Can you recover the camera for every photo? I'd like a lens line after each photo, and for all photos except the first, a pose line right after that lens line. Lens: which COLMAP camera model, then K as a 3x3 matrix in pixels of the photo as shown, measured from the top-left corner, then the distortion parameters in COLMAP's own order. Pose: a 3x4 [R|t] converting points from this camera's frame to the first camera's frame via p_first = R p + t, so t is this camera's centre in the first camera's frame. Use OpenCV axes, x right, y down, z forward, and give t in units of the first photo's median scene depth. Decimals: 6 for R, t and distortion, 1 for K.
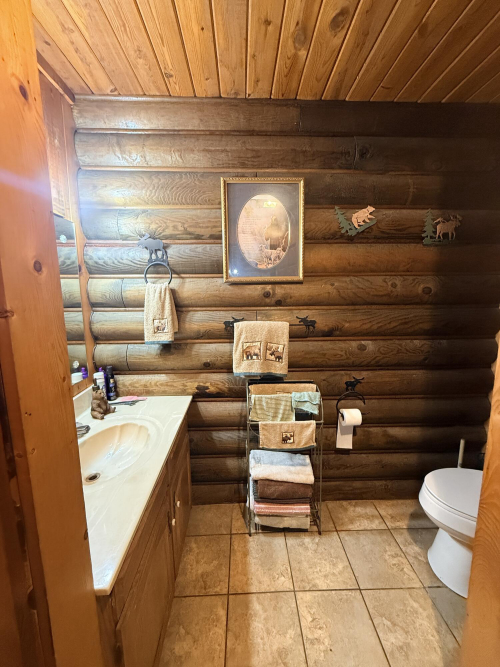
lens RADIAL K [[266.1, 0, 249.5], [0, 266.1, 332.8], [0, 0, 1]] dist [-0.002646, -0.000696]
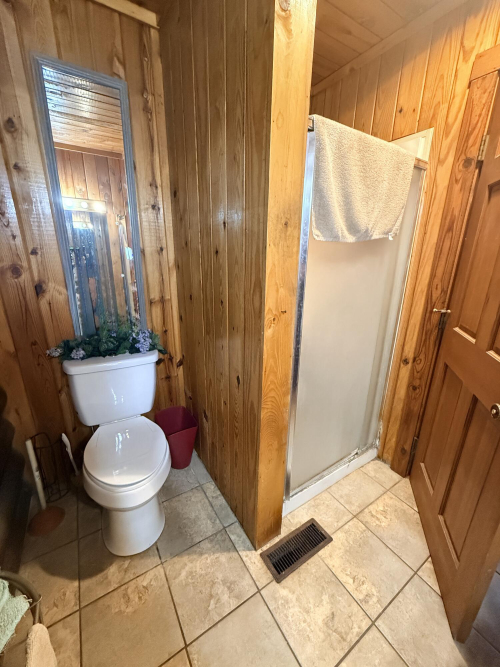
lens RADIAL K [[266.1, 0, 248.0], [0, 266.1, 332.7], [0, 0, 1]] dist [-0.002646, -0.000696]
pose [[-0.509984, -0.246886, 0.823993, -0.066729], [0.119652, 0.928252, 0.352180, -0.089236], [-0.851821, 0.278199, -0.443853, 0.965267]]
